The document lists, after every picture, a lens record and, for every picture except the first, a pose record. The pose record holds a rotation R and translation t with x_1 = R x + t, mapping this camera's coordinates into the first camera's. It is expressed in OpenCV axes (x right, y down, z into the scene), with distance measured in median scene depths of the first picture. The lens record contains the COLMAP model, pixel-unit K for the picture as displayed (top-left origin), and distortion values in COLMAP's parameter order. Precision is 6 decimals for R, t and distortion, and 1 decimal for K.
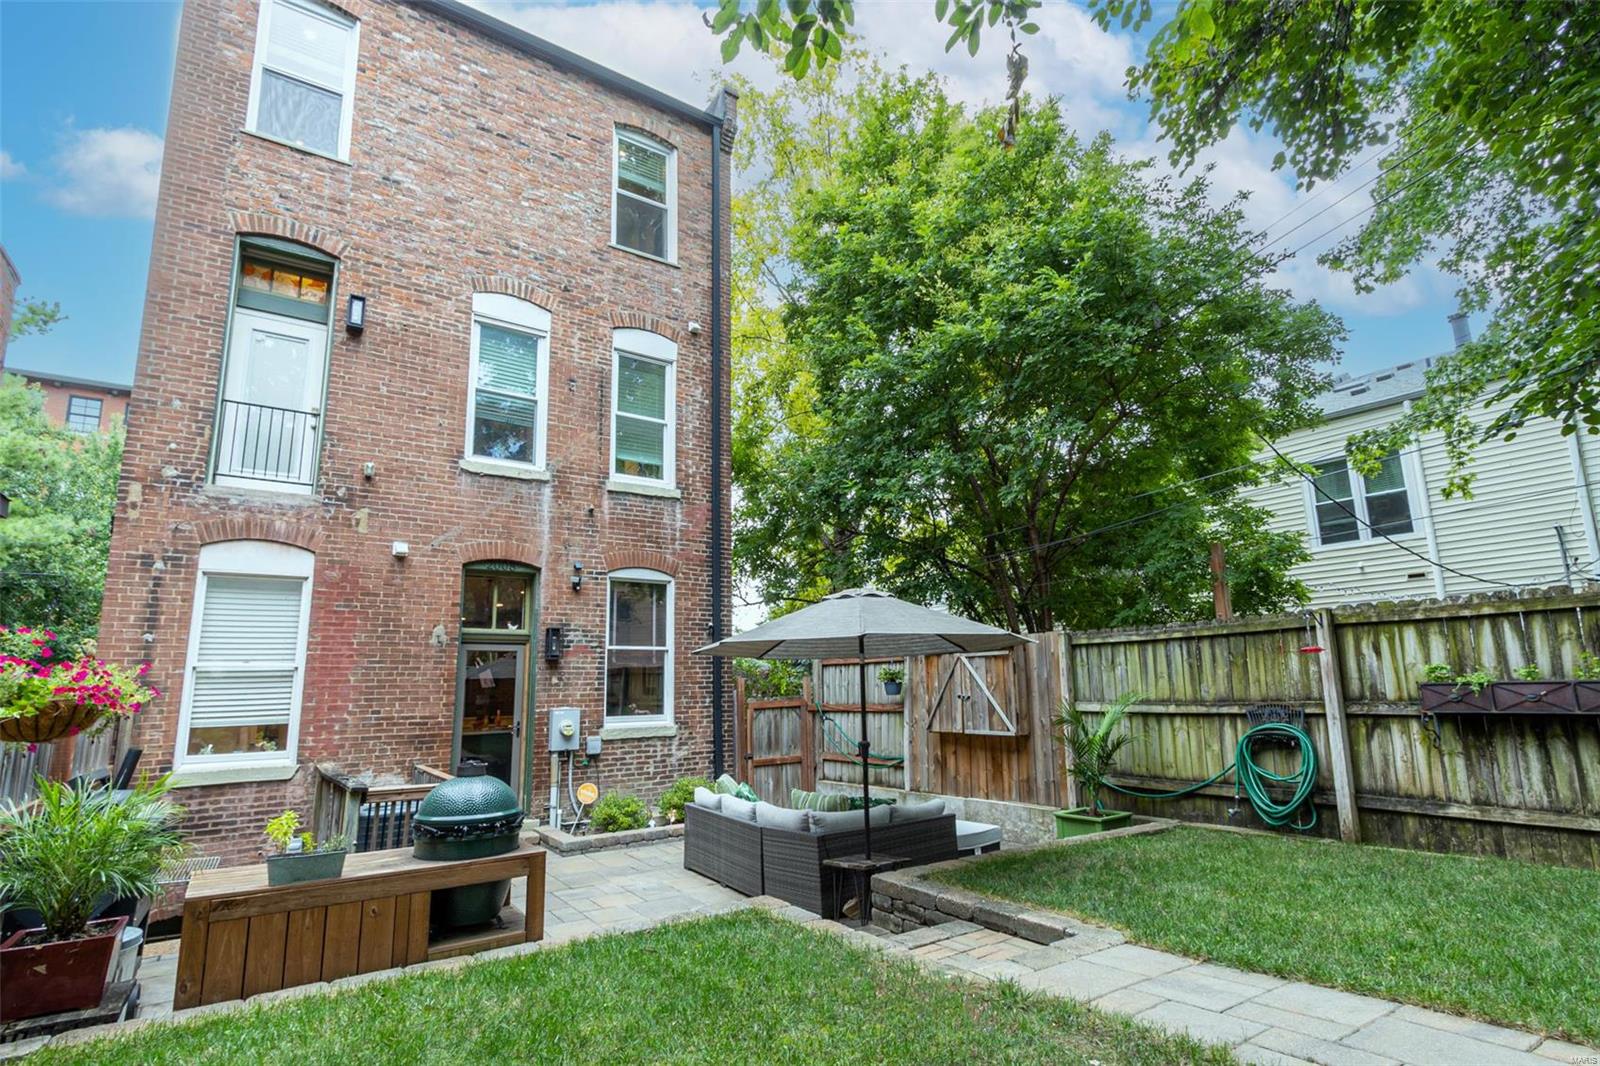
lens RADIAL K [[752.4, 0, 786.7], [0, 752.4, 546.7], [0, 0, 1]] dist [0.005271, -0.004734]
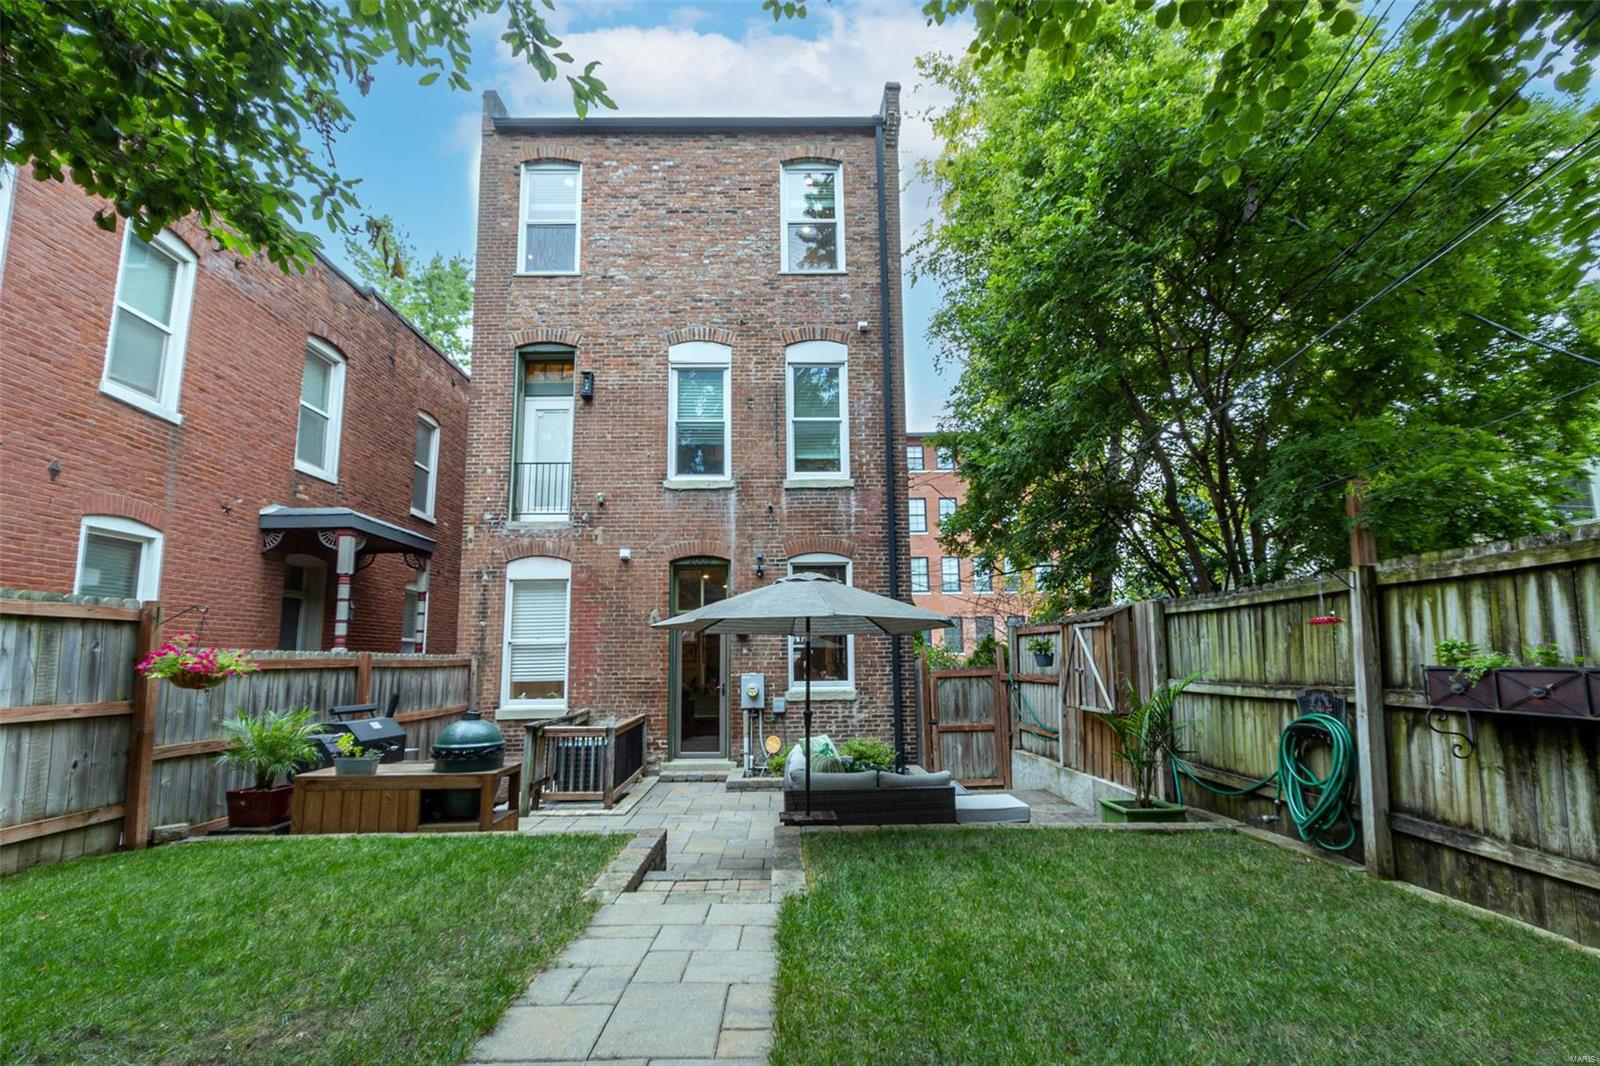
lens RADIAL K [[728.0, 0, 805.9], [0, 728.0, 548.6], [0, 0, 1]] dist [0.001496, -0.001098]
pose [[0.845946, -0.070159, -0.528633, 0.451104], [0.094132, 0.995387, 0.018529, -0.000113], [0.524894, -0.065435, 0.848648, 0.066655]]
